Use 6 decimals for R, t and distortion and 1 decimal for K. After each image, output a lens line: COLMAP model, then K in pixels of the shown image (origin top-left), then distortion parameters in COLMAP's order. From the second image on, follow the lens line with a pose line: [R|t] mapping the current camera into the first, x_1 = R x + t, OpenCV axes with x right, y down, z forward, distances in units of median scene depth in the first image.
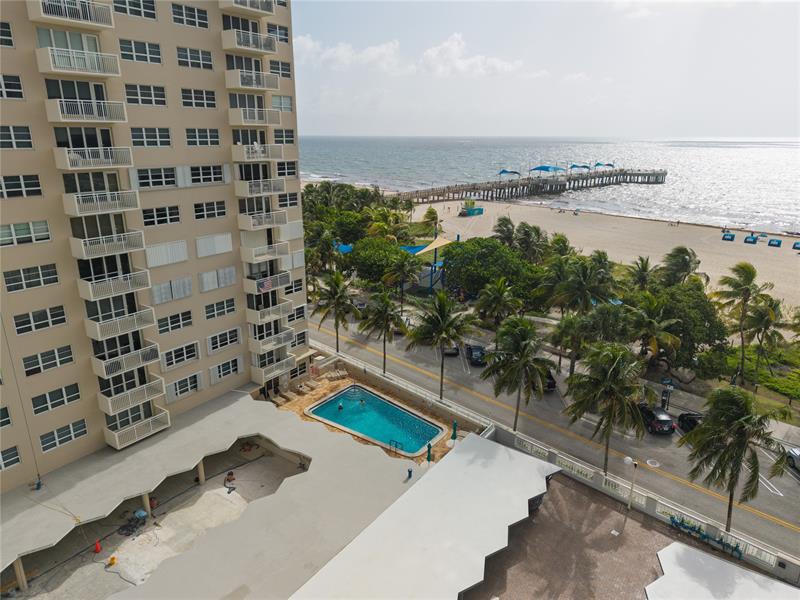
lens RADIAL K [[479.9, 0, 400.9], [0, 479.9, 275.8], [0, 0, 1]] dist [0.137835, -0.000149]
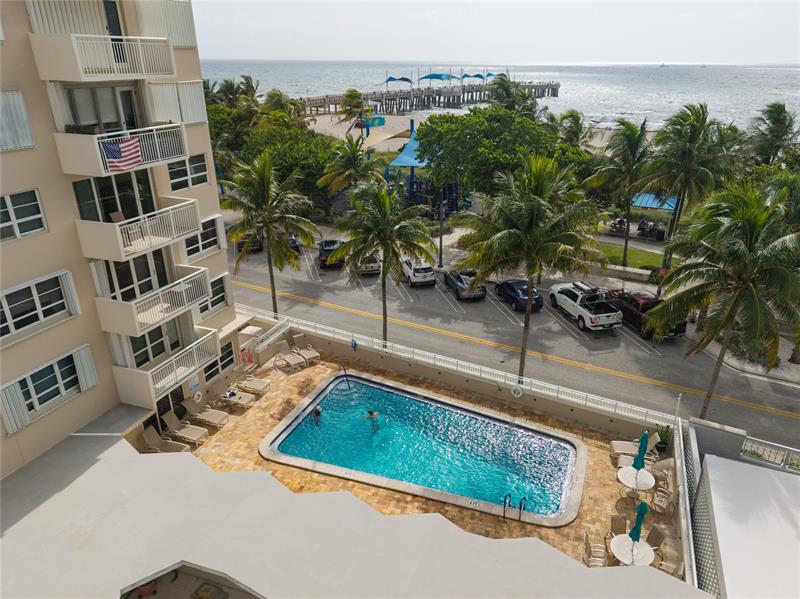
lens RADIAL K [[533.6, 0, 400.0], [0, 533.6, 299.5], [0, 0, 1]] dist [0.036425, -0.043488]
pose [[0.962901, -0.104901, 0.248630, -0.177522], [0.068883, 0.986375, 0.149397, 0.077611], [-0.260915, -0.126729, 0.957008, 0.506039]]
